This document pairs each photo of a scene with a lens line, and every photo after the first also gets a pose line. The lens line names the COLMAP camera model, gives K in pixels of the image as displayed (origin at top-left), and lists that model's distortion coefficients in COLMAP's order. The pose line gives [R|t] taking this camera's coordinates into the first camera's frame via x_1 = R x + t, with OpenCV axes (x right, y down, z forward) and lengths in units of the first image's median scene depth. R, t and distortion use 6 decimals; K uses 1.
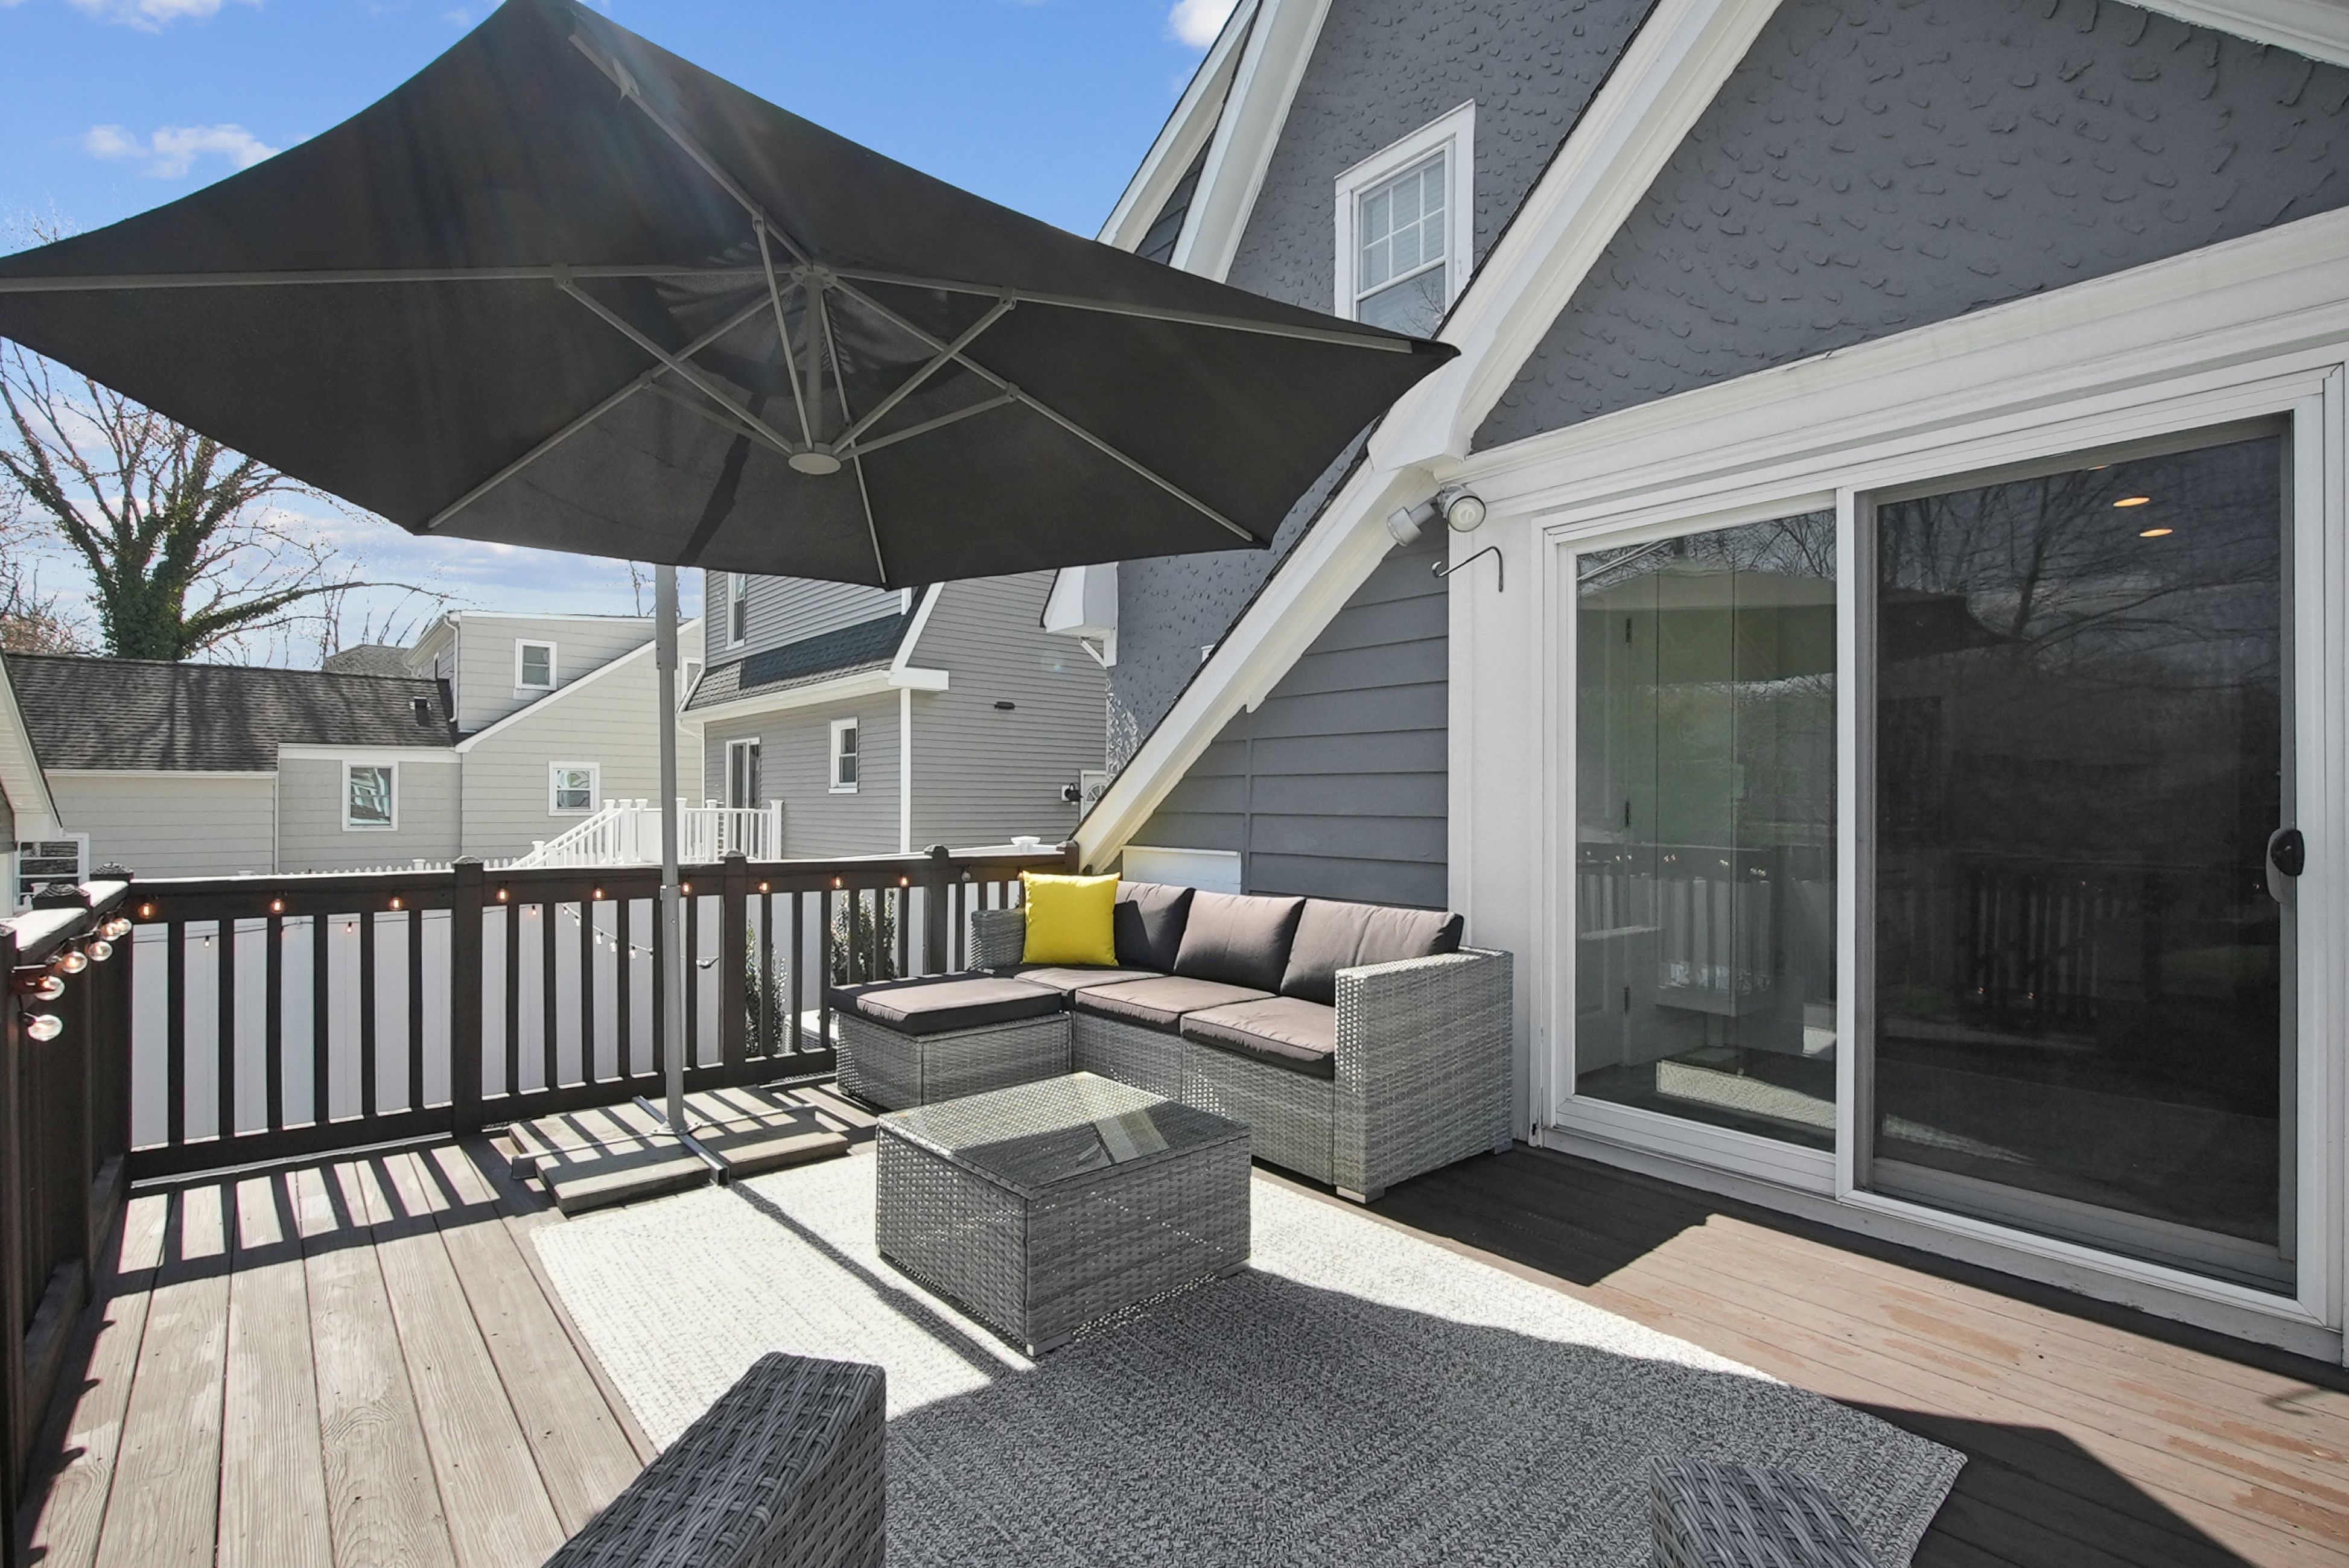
lens RADIAL K [[1051.6, 0, 1130.8], [0, 1051.6, 805.2], [0, 0, 1]] dist [0.001988, 0.000387]
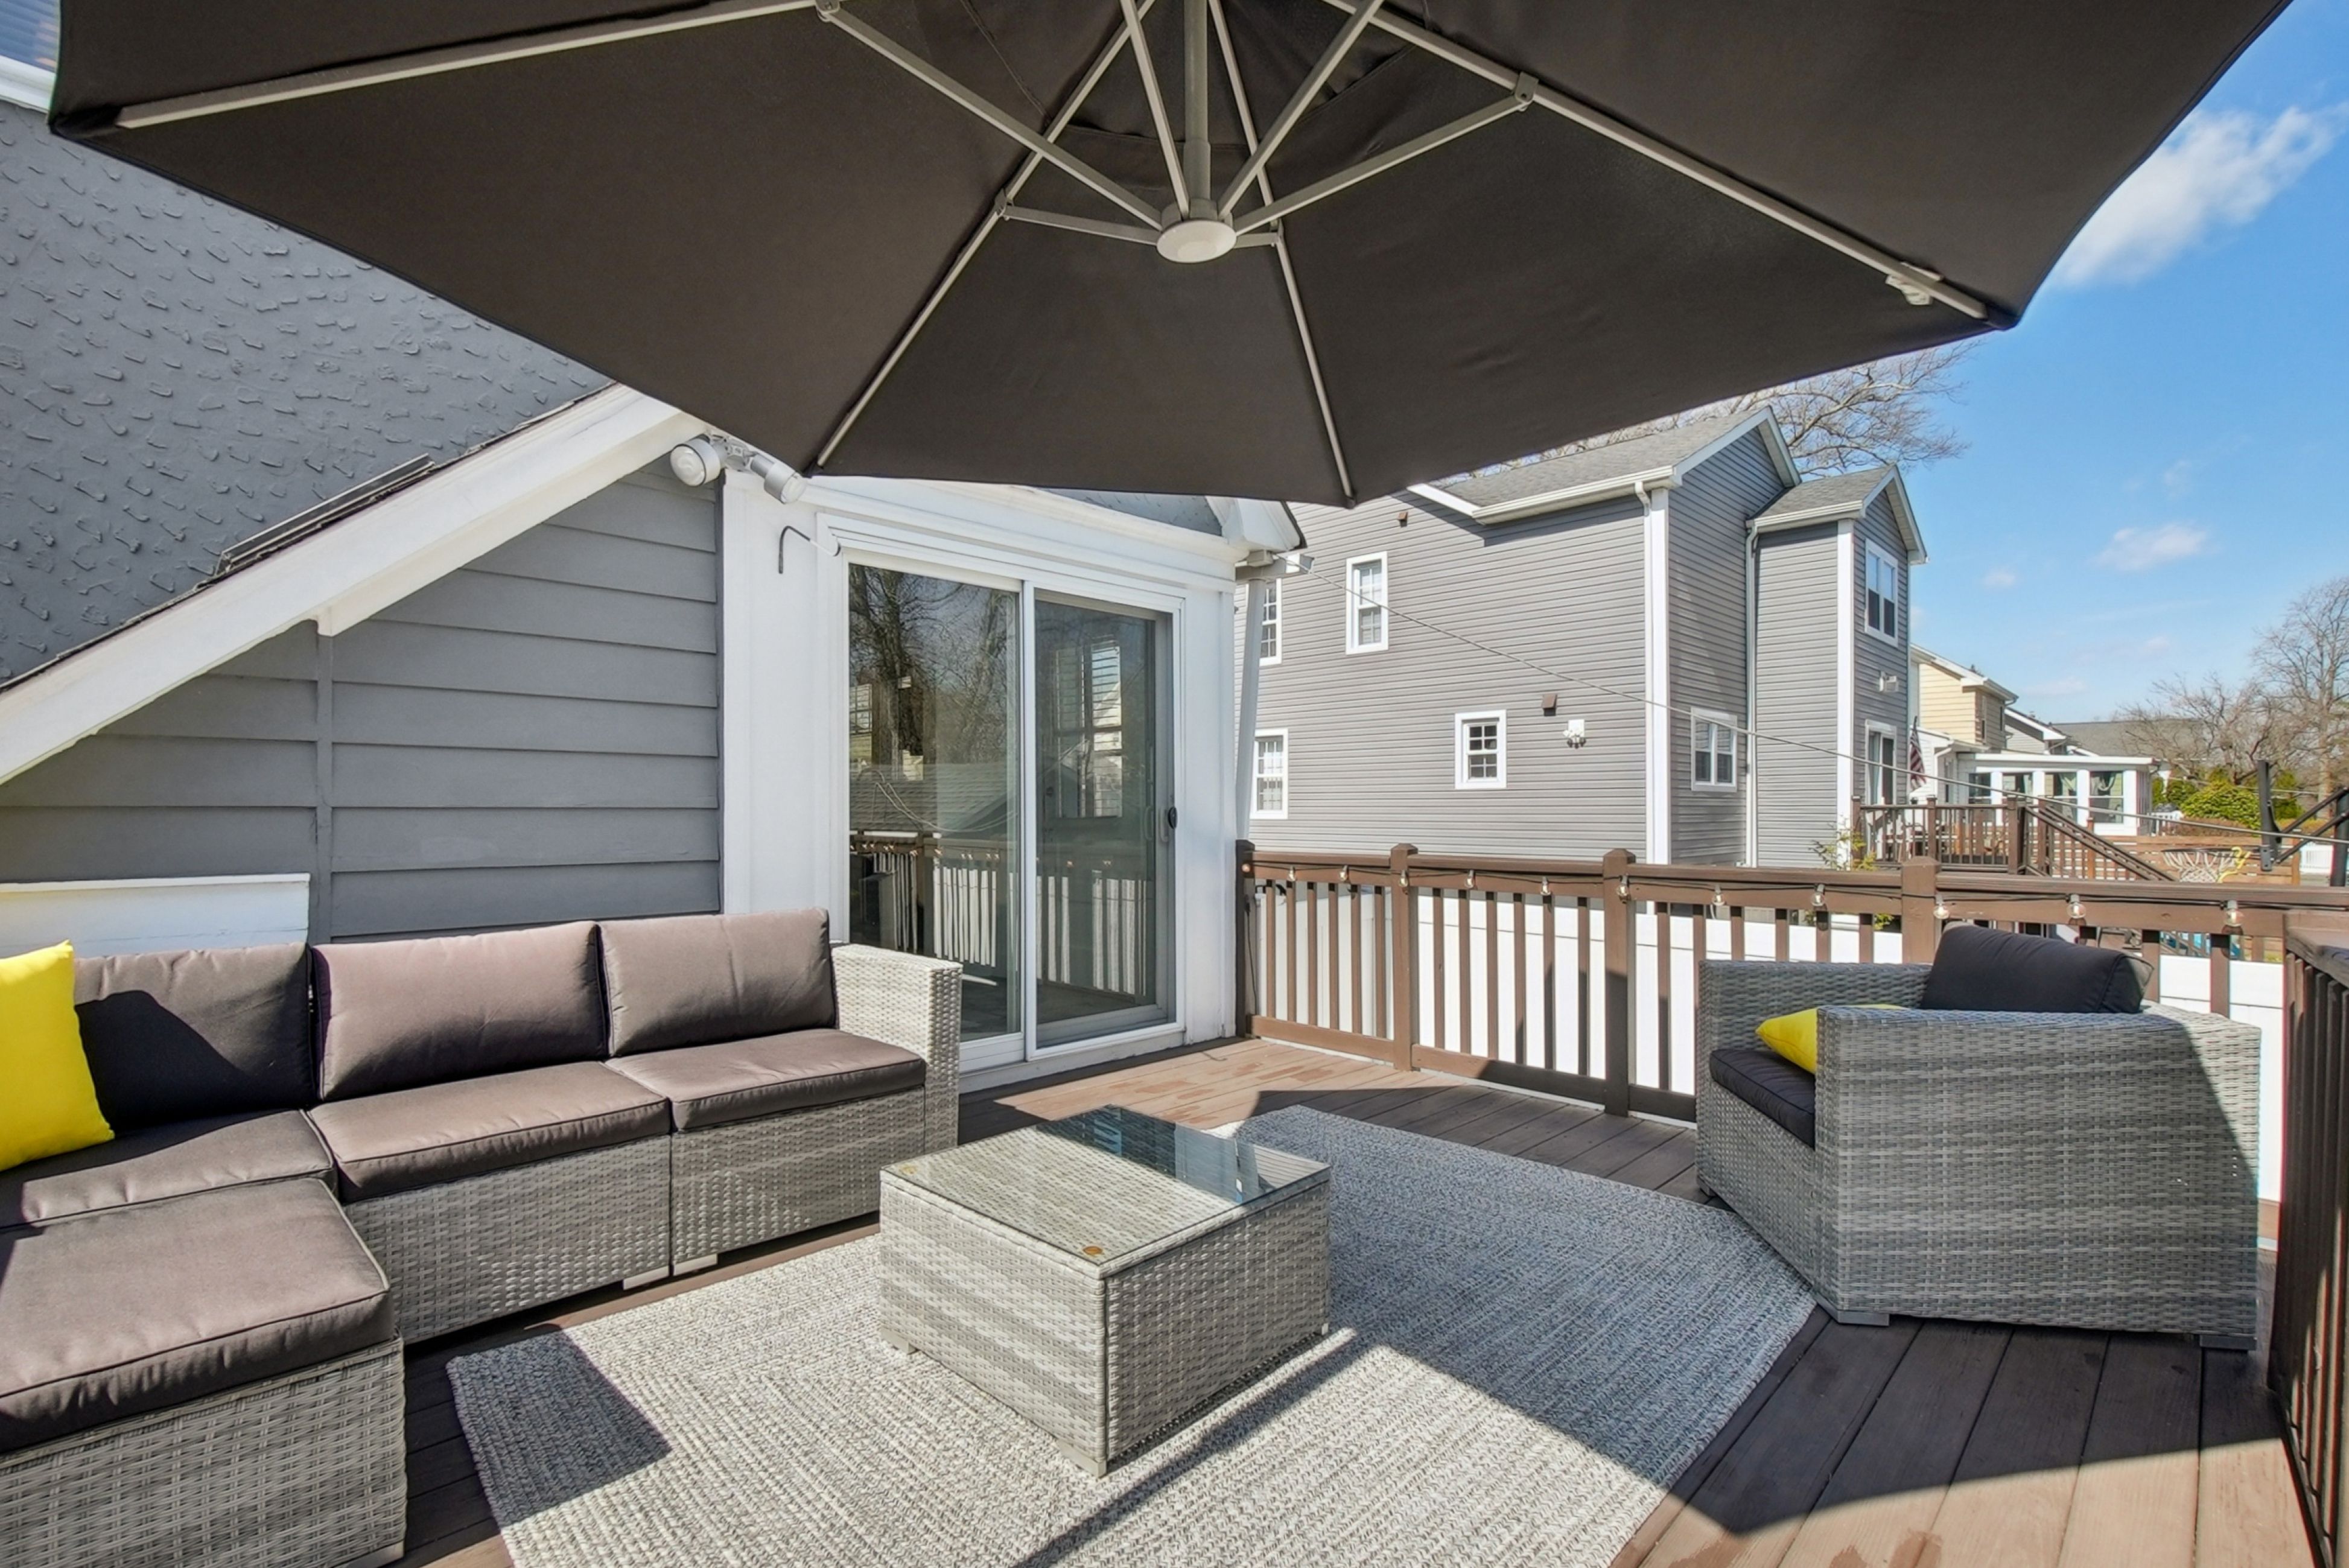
lens RADIAL K [[1051.6, 0, 1170.1], [0, 1051.6, 795.1], [0, 0, 1]] dist [0.001988, 0.000387]
pose [[-0.087581, 0.002544, 0.996154, -0.831986], [-0.000639, 0.999996, -0.002610, 0.004127], [-0.996157, -0.000865, -0.087579, 0.939111]]
